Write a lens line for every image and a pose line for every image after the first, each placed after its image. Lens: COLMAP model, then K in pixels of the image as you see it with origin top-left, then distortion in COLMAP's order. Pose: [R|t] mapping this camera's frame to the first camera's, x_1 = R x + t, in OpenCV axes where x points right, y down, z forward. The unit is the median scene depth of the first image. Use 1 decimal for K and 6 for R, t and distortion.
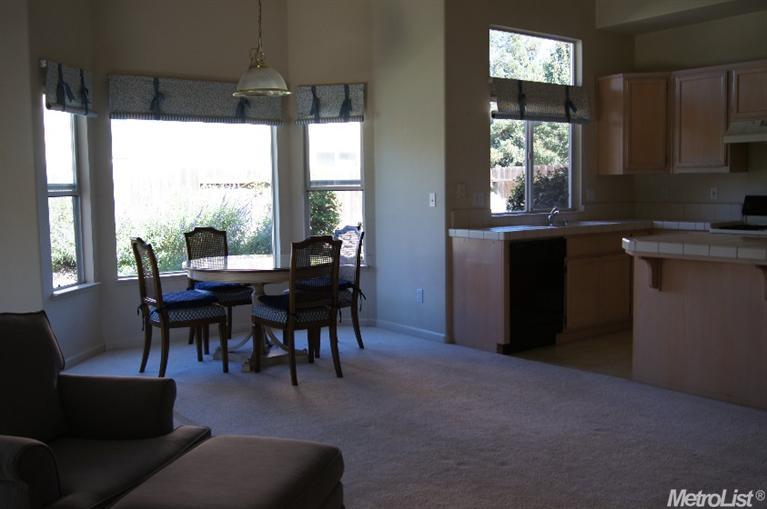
lens RADIAL K [[780.0, 0, 383.5], [0, 780.0, 254.5], [0, 0, 1]] dist [-0.039464, 0.033304]
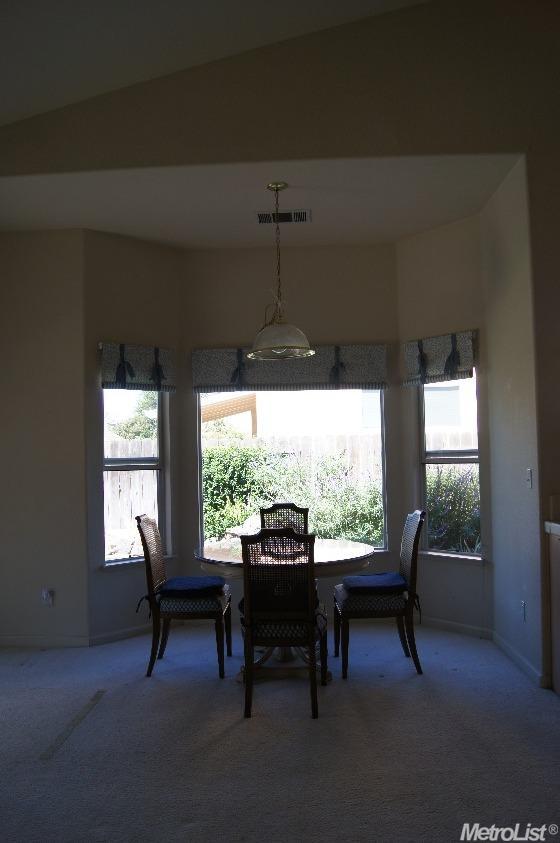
lens RADIAL K [[717.8, 0, 280.0], [0, 717.8, 421.5], [0, 0, 1]] dist [0.000883, 0.002148]
pose [[0.800656, -0.038776, -0.597868, 0.261167], [-0.037518, 0.992700, -0.114628, -0.034378], [0.597948, 0.114209, 0.793356, 0.309317]]
